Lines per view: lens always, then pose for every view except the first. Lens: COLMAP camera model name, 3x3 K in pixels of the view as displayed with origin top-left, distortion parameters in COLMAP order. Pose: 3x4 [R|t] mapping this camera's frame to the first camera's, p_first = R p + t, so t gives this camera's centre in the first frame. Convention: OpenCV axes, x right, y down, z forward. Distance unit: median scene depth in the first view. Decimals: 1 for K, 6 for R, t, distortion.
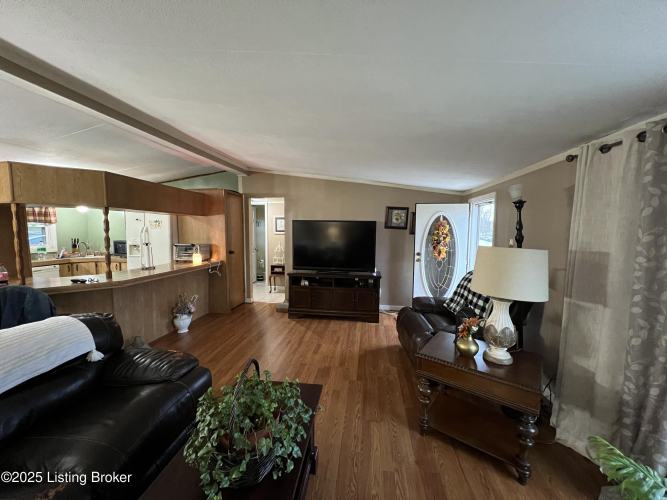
lens RADIAL K [[267.3, 0, 333.5], [0, 267.3, 250.0], [0, 0, 1]] dist [-0.001312, -0.000031]
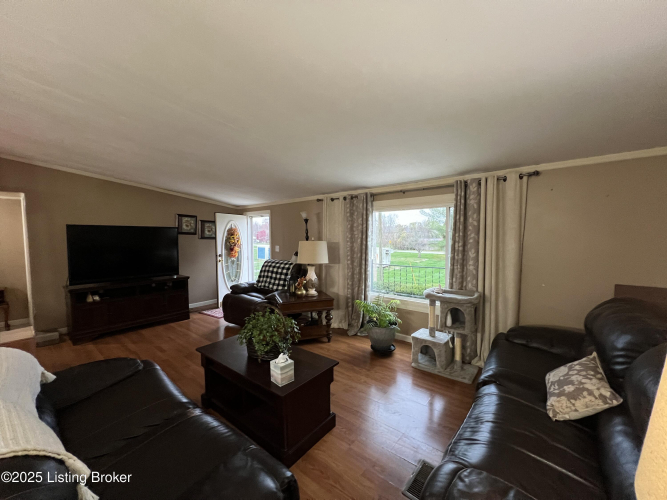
lens RADIAL K [[267.3, 0, 333.5], [0, 267.3, 250.0], [0, 0, 1]] dist [-0.001312, -0.000031]
pose [[0.529355, -0.057077, 0.846478, -0.535181], [0.077775, 0.996798, 0.018576, 0.016791], [-0.844828, 0.056002, 0.532099, -0.138374]]
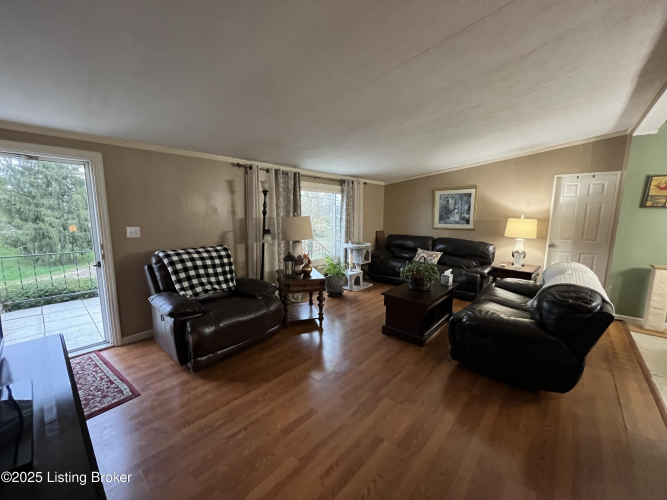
lens RADIAL K [[267.3, 0, 333.5], [0, 267.3, 250.0], [0, 0, 1]] dist [-0.001312, -0.000031]
pose [[-0.818824, -0.097217, 0.565752, -0.380668], [0.027831, 0.977673, 0.208281, -0.089526], [-0.573369, 0.186291, -0.797837, 1.267630]]
